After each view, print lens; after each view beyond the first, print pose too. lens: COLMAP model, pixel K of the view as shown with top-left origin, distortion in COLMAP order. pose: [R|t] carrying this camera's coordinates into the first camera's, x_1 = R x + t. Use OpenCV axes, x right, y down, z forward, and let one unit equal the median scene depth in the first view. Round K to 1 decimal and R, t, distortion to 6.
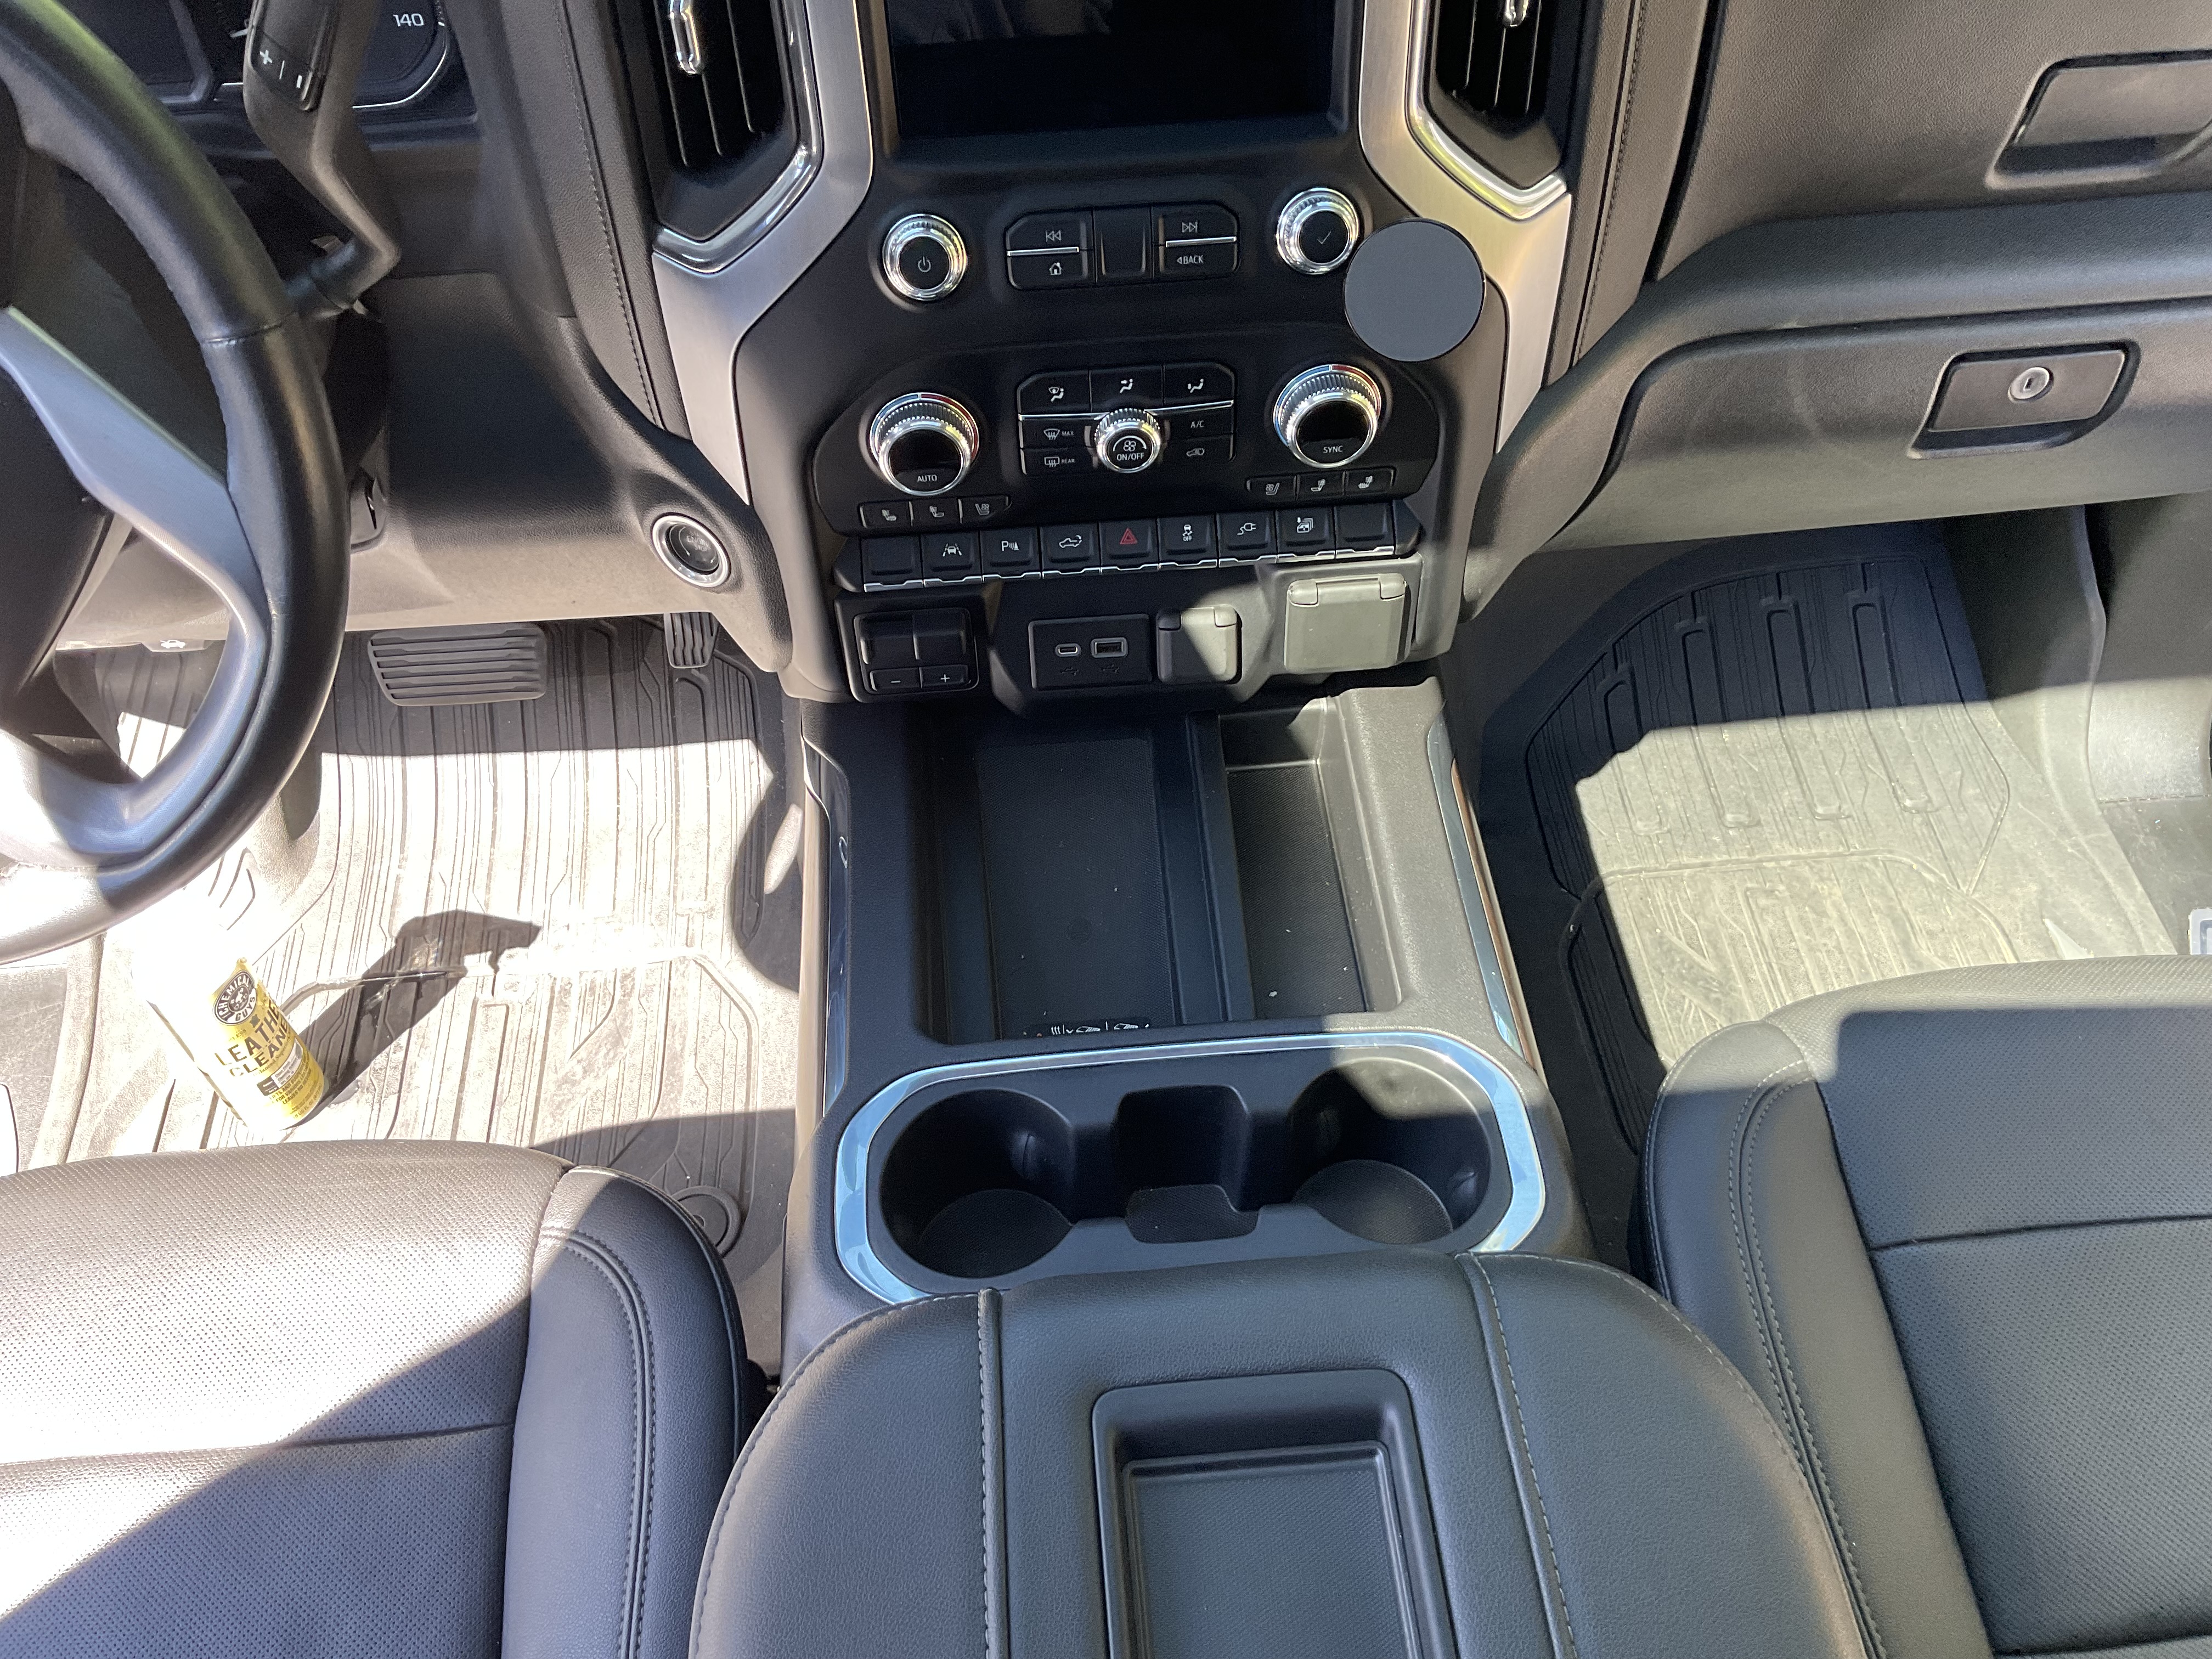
lens RADIAL K [[1839.7, 0, 1107.1], [0, 1839.7, 827.3], [0, 0, 1]] dist [0.053246, -0.103646]
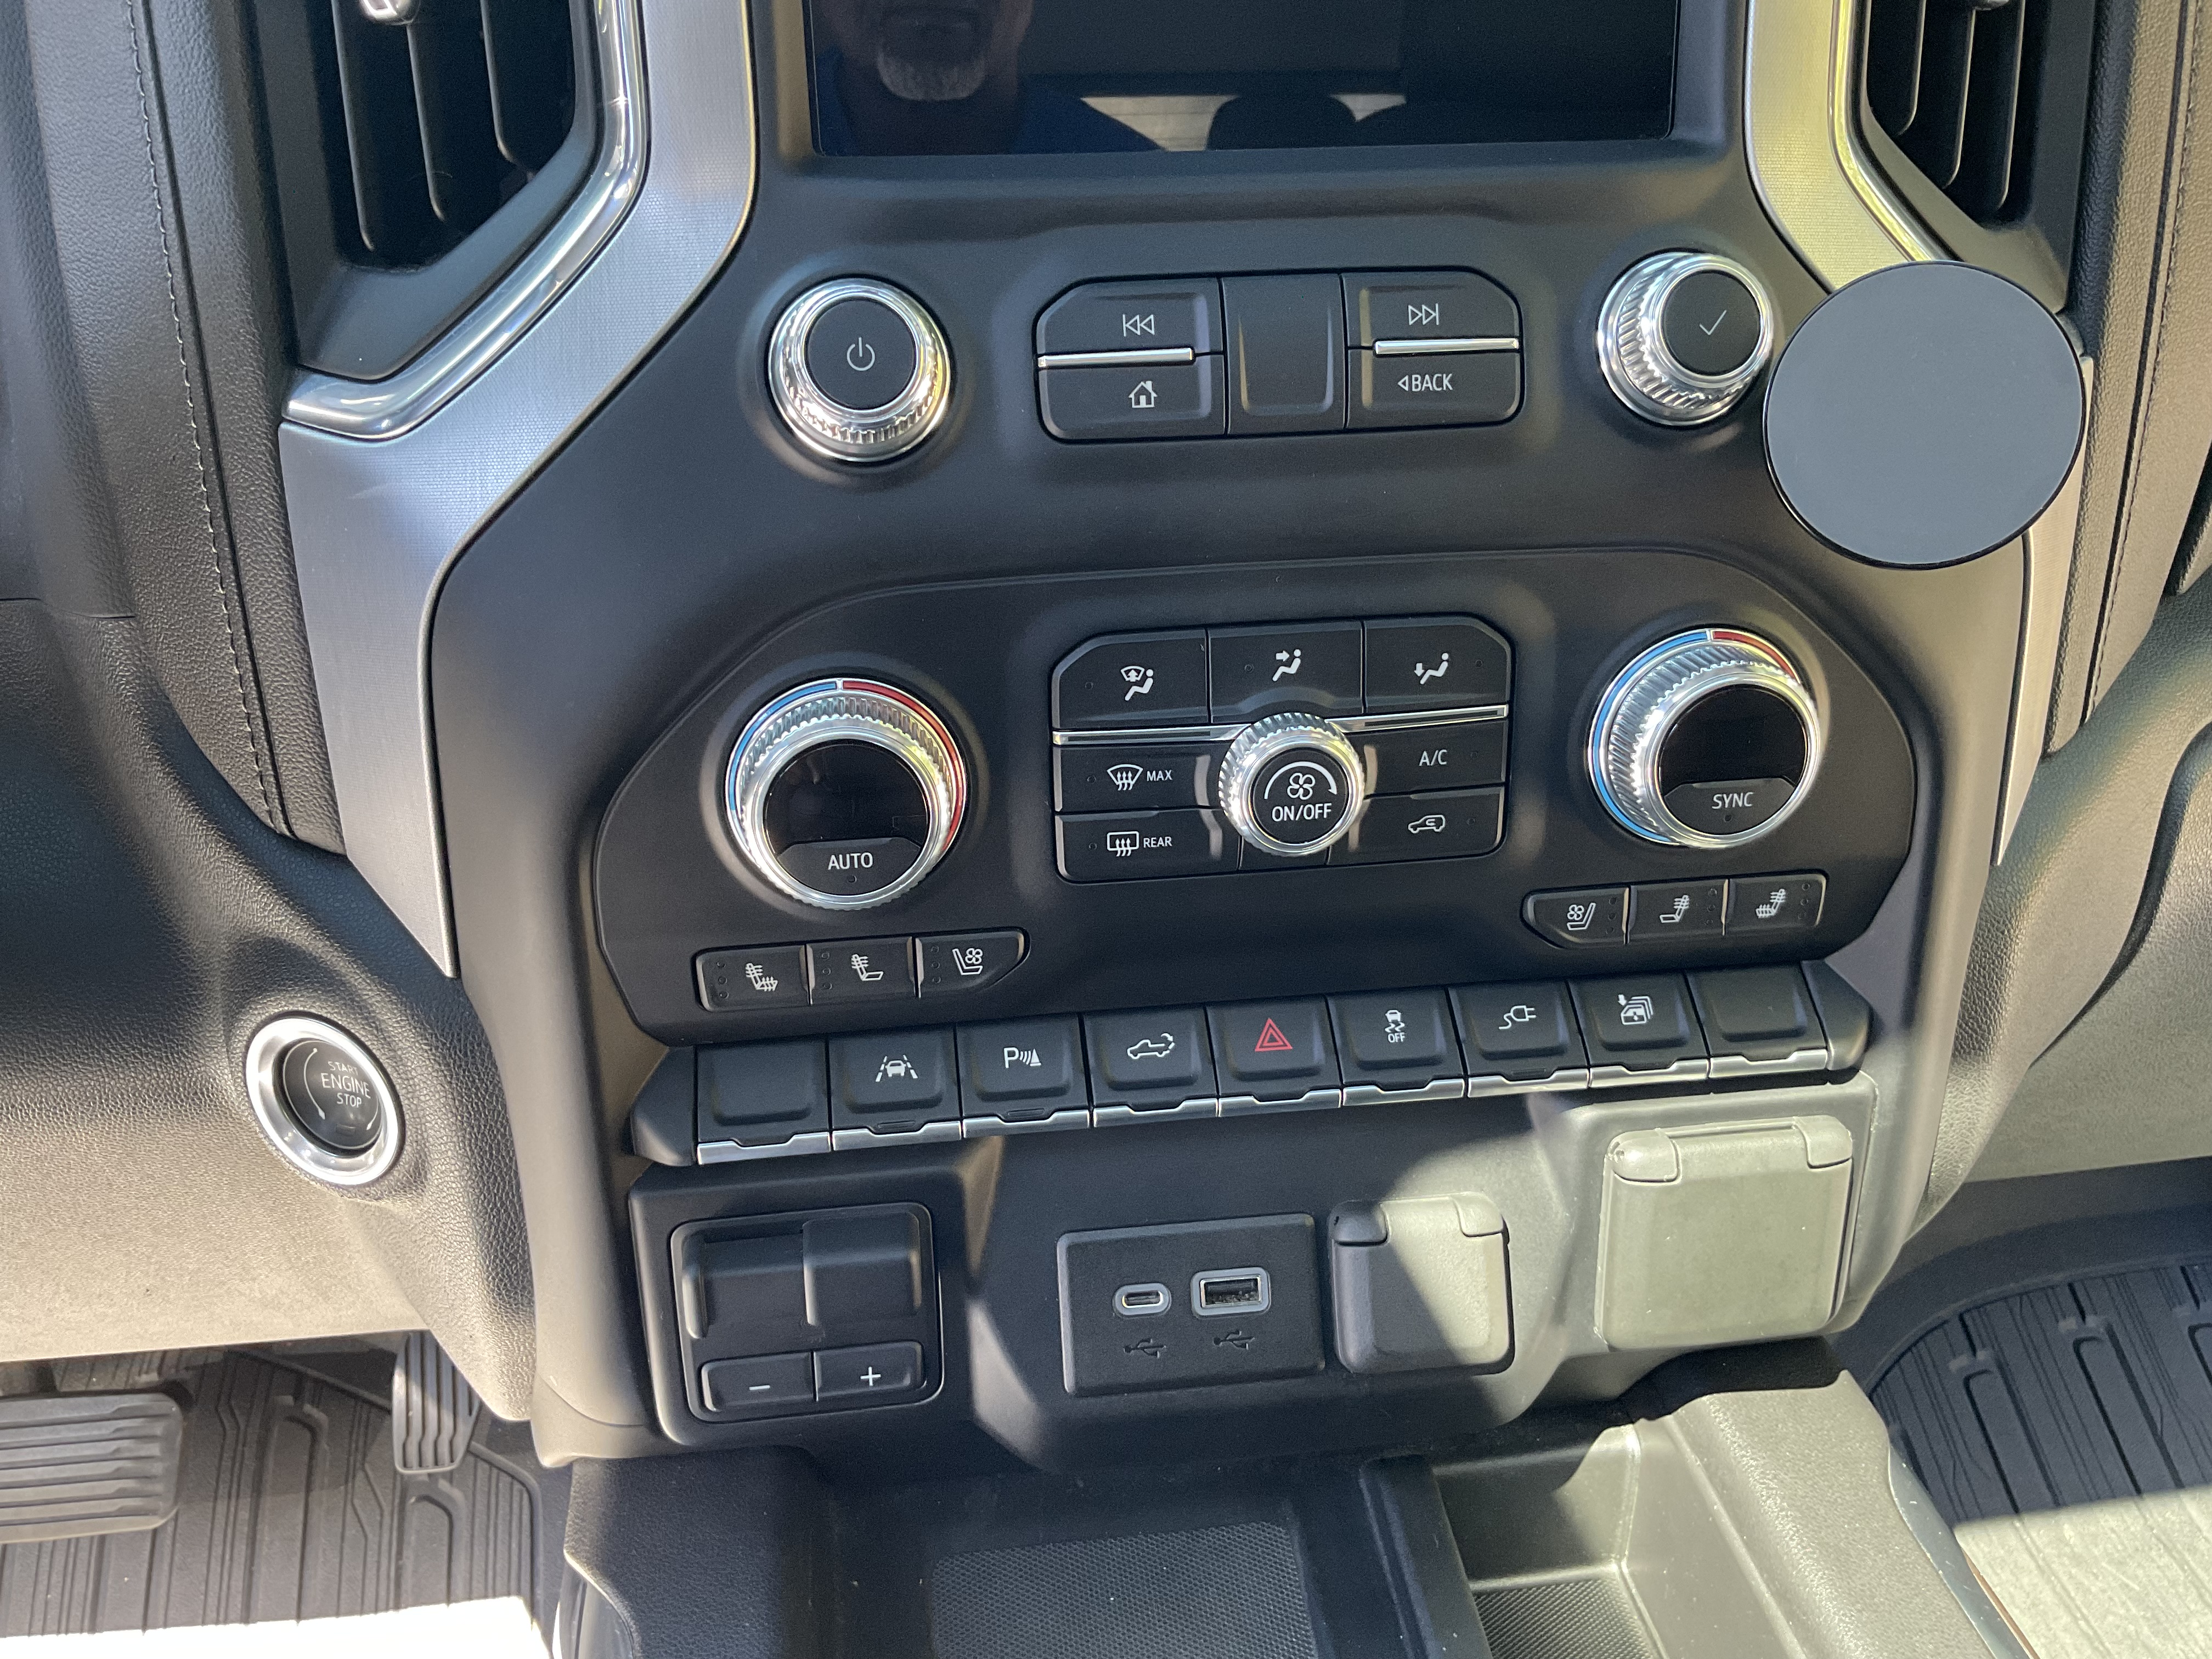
lens RADIAL K [[1839.7, 0, 1090.5], [0, 1839.7, 822.9], [0, 0, 1]] dist [0.053246, -0.103646]
pose [[0.998504, -0.012832, 0.053157, -0.059082], [0.035024, 0.896606, -0.441441, -0.000787], [-0.041996, 0.442642, 0.895714, 0.556103]]
